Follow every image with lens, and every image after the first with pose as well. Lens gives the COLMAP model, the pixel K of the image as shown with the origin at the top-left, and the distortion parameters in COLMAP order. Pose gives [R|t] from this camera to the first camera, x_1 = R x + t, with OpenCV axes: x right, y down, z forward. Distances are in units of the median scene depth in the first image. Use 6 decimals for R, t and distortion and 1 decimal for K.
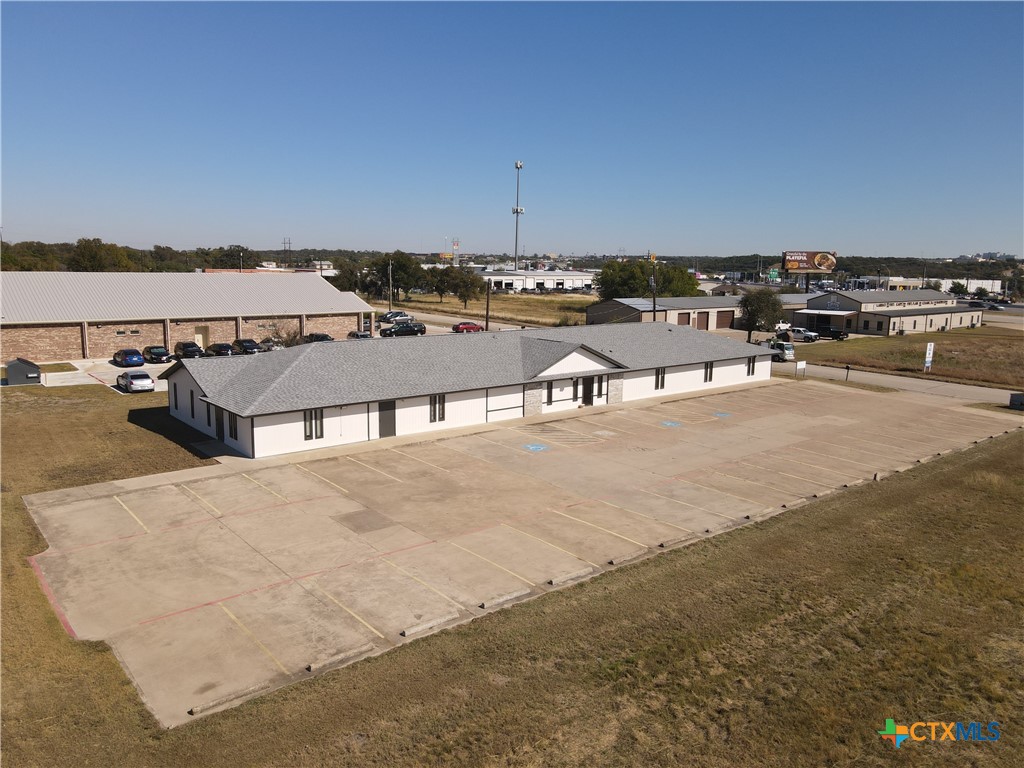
lens RADIAL K [[761.0, 0, 519.8], [0, 761.0, 378.6], [0, 0, 1]] dist [0.000063, 0.030918]
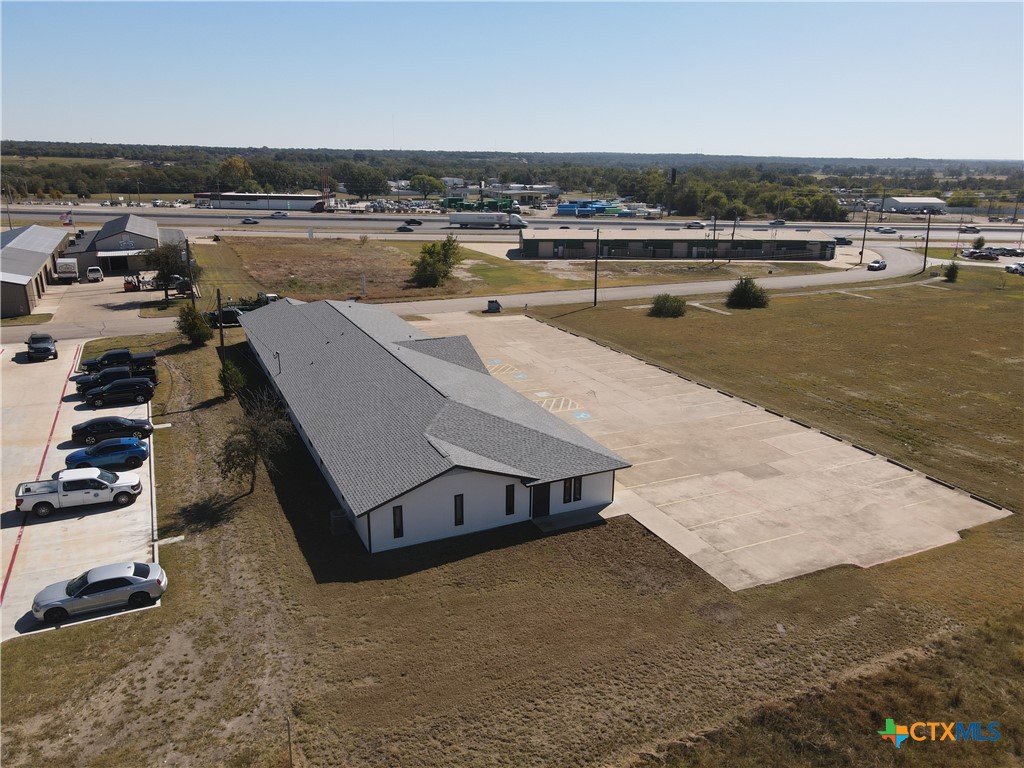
lens RADIAL K [[761.0, 0, 517.9], [0, 761.0, 386.9], [0, 0, 1]] dist [0.000063, 0.030918]
pose [[0.239803, -0.295899, 0.924629, -1.135576], [0.137575, 0.953165, 0.269351, -0.308064], [-0.961024, 0.062614, 0.269280, 0.699834]]
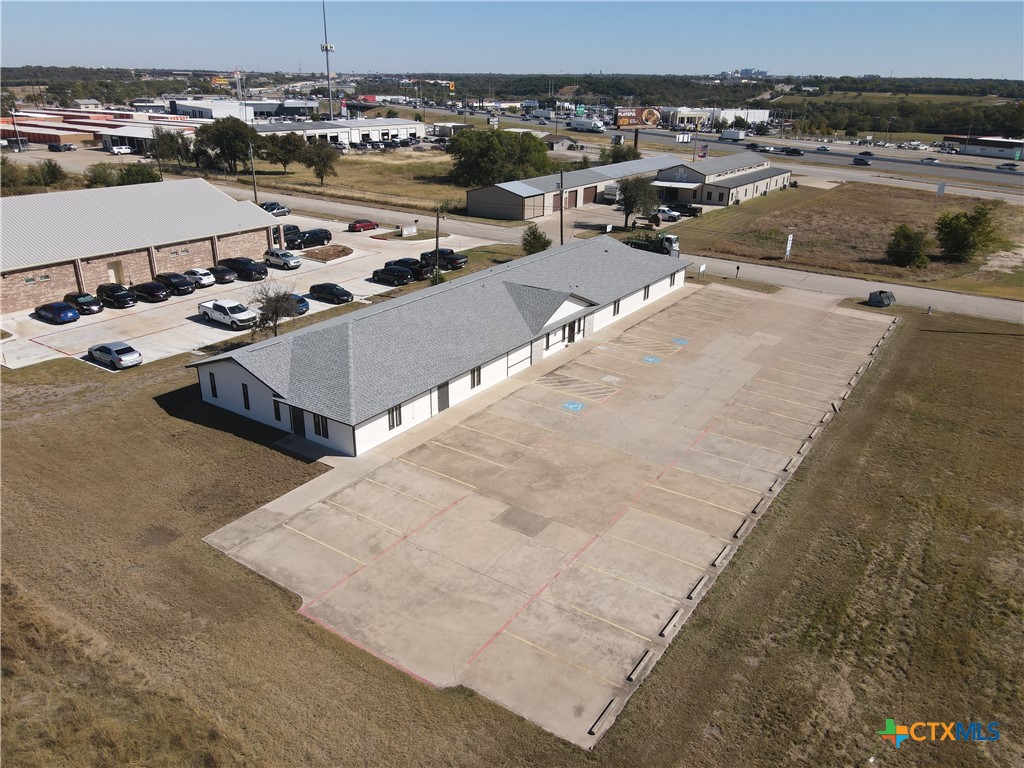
lens RADIAL K [[761.0, 0, 516.4], [0, 761.0, 377.0], [0, 0, 1]] dist [0.000063, 0.030918]
pose [[0.960747, -0.103035, 0.257583, -0.337252], [0.041923, 0.971732, 0.232335, -0.214733], [-0.274240, -0.212417, 0.937908, -0.062021]]
